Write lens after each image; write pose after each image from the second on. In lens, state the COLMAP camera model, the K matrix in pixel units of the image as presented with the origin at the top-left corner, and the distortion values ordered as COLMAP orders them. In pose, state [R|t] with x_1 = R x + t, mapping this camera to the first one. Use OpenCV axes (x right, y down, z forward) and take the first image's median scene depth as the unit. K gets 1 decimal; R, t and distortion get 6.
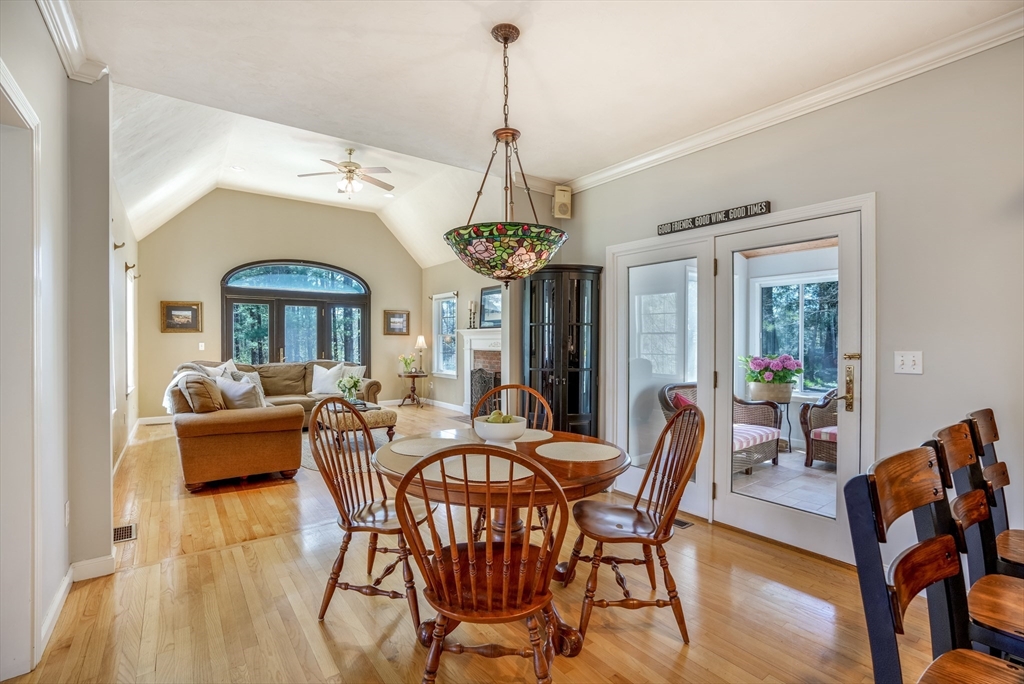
lens RADIAL K [[476.4, 0, 508.1], [0, 476.4, 335.9], [0, 0, 1]] dist [-0.060893, 0.028529]
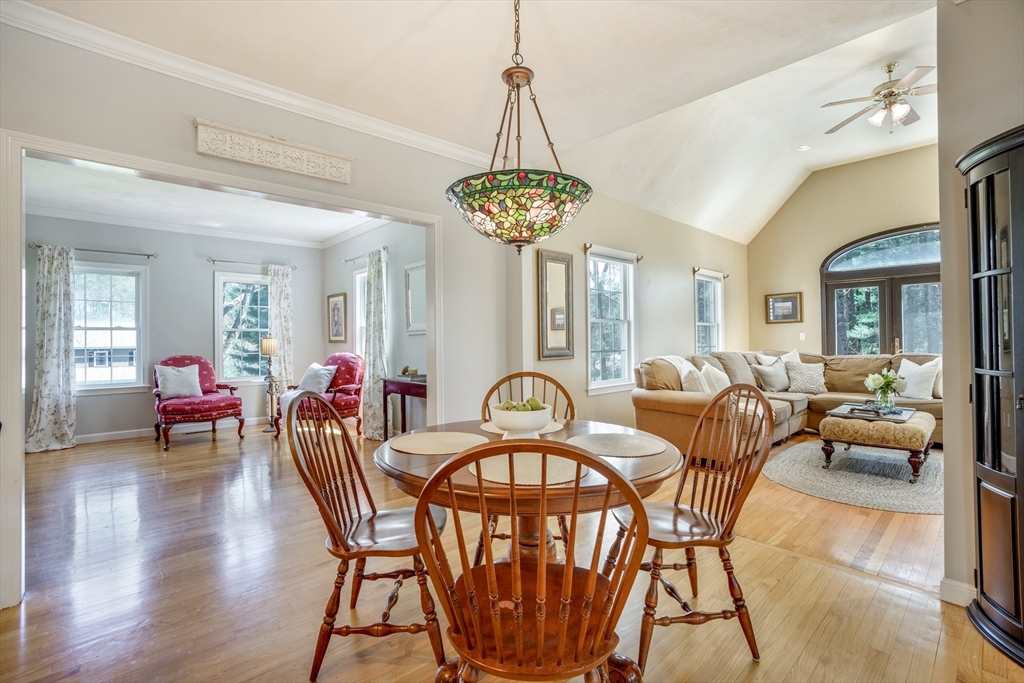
lens RADIAL K [[476.4, 0, 508.1], [0, 476.4, 335.4], [0, 0, 1]] dist [-0.060893, 0.028529]
pose [[0.088875, -0.010684, -0.995985, 0.252335], [0.017696, 0.999802, -0.009146, 0.016554], [0.995886, -0.016812, 0.089046, 0.261727]]
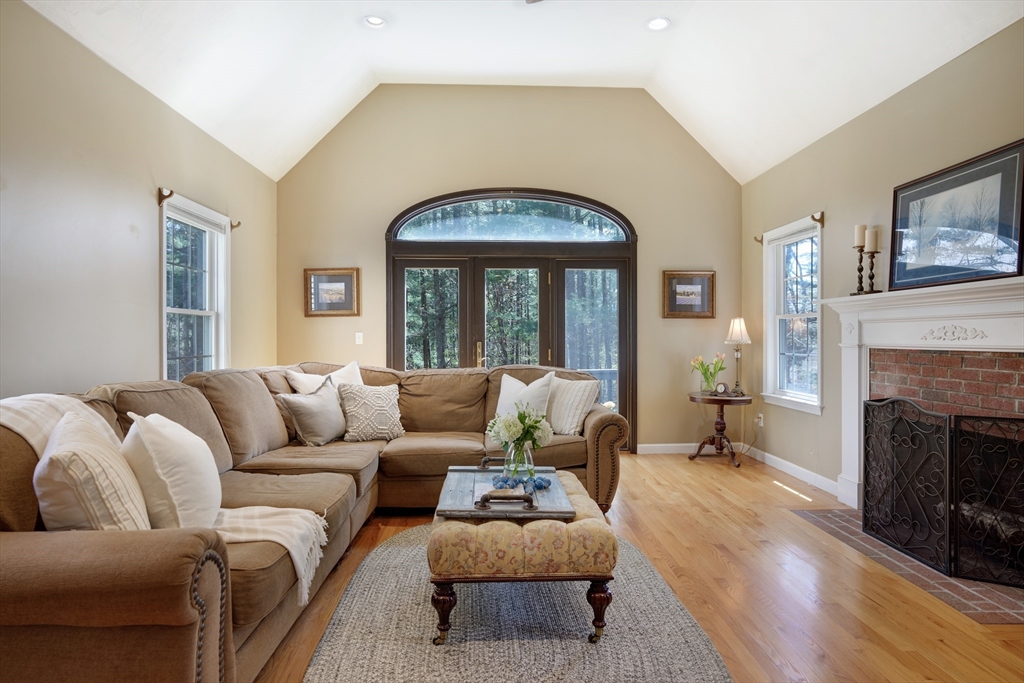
lens RADIAL K [[550.0, 0, 512.0], [0, 550.0, 341.5], [0, 0, 1]] dist [-0.033895, 0.000635]
pose [[0.817963, 0.003393, -0.575261, -0.057189], [0.006702, 0.999859, 0.015426, 0.015275], [0.575232, -0.016473, 0.817825, 0.466842]]
